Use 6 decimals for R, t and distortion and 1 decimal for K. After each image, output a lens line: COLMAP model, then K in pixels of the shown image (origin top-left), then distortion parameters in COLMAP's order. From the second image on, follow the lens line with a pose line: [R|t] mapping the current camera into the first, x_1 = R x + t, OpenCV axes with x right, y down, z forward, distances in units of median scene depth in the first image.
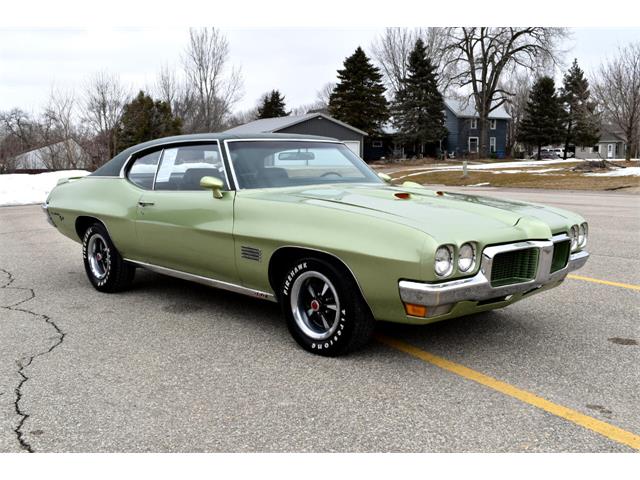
lens RADIAL K [[677.2, 0, 320.0], [0, 677.2, 240.0], [0, 0, 1]] dist [-0.025146, 0.018086]
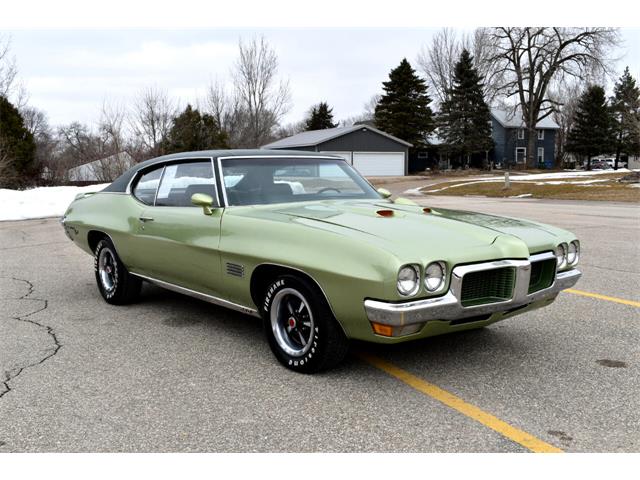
lens RADIAL K [[671.5, 0, 320.0], [0, 671.5, 240.0], [0, 0, 1]] dist [-0.013317, 0.002733]
pose [[0.997068, 0.003953, -0.076420, 0.010171], [-0.005084, 0.999880, -0.014604, -0.001047], [0.076353, 0.014950, 0.996969, 0.000549]]
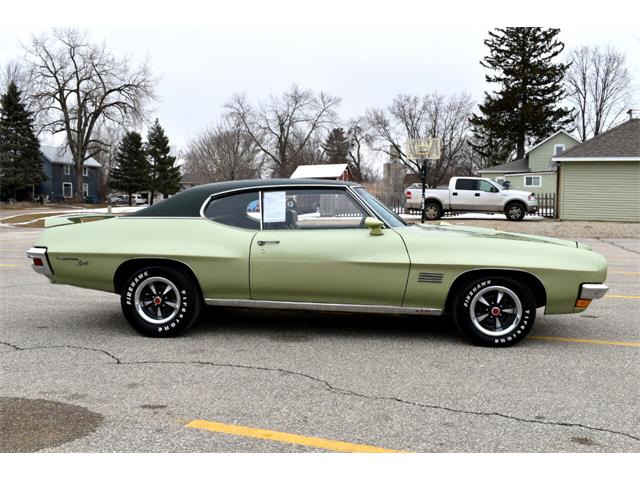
lens RADIAL K [[621.9, 0, 320.0], [0, 621.9, 240.0], [0, 0, 1]] dist [-0.007808, -0.005004]
pose [[0.765413, -0.021199, 0.643190, -0.100156], [0.061272, 0.997317, -0.040045, -0.001656], [-0.640616, 0.070060, 0.764659, 0.023934]]
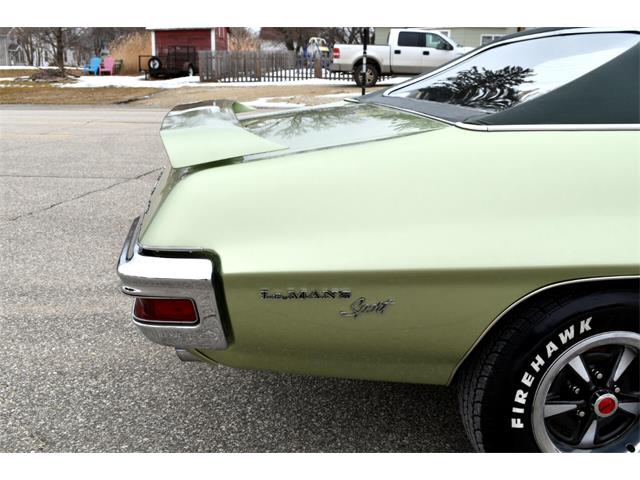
lens RADIAL K [[690.7, 0, 320.0], [0, 690.7, 240.0], [0, 0, 1]] dist [-0.010194, -0.007925]
pose [[0.561823, -0.187612, 0.805703, -0.086698], [0.083397, 0.981827, 0.170470, -0.014936], [-0.823043, -0.028581, 0.567259, 0.131824]]
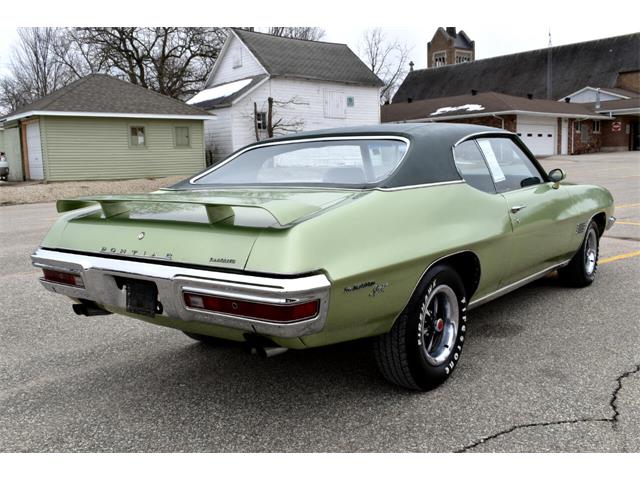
lens RADIAL K [[629.9, 0, 320.0], [0, 629.9, 240.0], [0, 0, 1]] dist [-0.025632, 0.003746]
pose [[-0.183480, -0.113675, 0.976429, -0.114425], [0.145024, 0.979292, 0.141260, -0.019033], [-0.972267, 0.167524, -0.163195, 0.165232]]
